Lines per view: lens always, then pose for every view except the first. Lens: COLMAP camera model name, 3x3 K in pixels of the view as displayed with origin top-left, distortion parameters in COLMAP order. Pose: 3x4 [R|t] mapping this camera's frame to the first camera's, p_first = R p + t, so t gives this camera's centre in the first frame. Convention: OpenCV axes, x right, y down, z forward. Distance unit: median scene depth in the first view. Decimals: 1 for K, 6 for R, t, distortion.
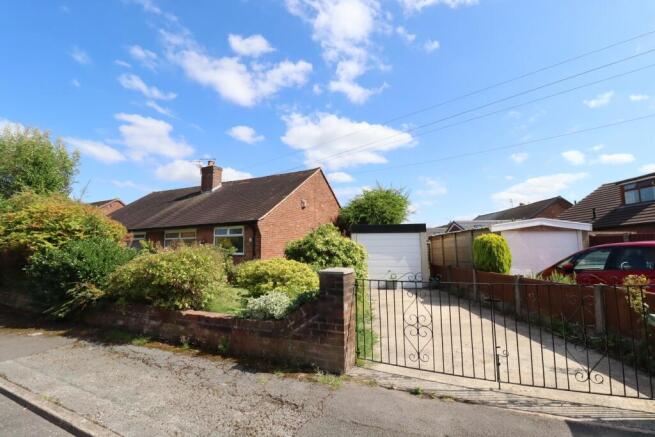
lens RADIAL K [[306.7, 0, 332.5], [0, 306.7, 216.1], [0, 0, 1]] dist [-0.001438, -0.000560]
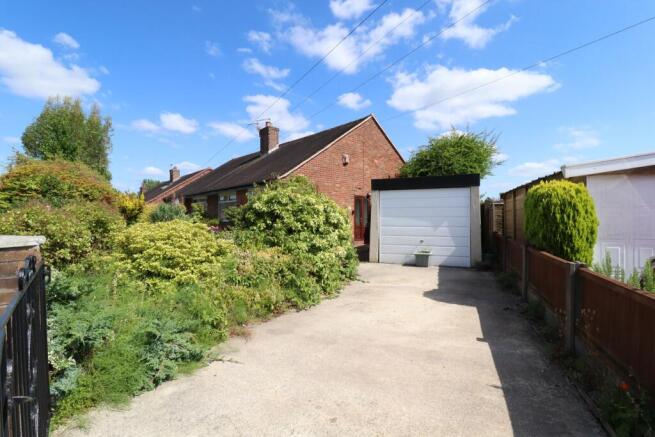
lens RADIAL K [[307.1, 0, 329.2], [0, 307.1, 207.7], [0, 0, 1]] dist [-0.000201, 0.000245]
pose [[0.935285, -0.003337, -0.353880, 0.152841], [0.033684, 0.996255, 0.079632, 0.022526], [0.352289, -0.086399, 0.931895, 0.166028]]
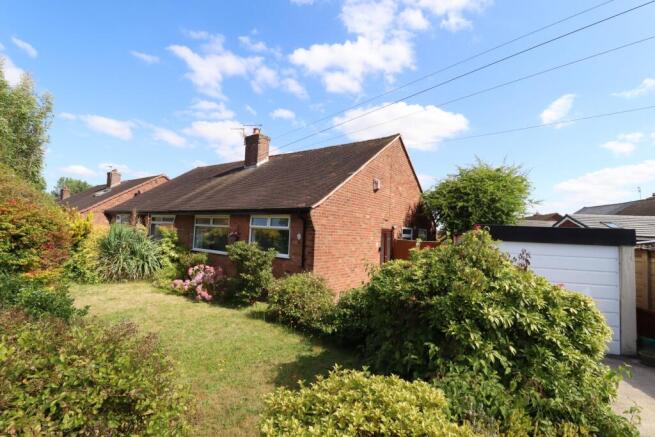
lens RADIAL K [[306.7, 0, 332.5], [0, 306.7, 216.1], [0, 0, 1]] dist [-0.001438, -0.000560]
pose [[0.984502, 0.044427, -0.169650, -0.066151], [-0.034833, 0.997643, 0.059117, -0.006351], [0.171877, -0.052292, 0.983730, 0.277811]]
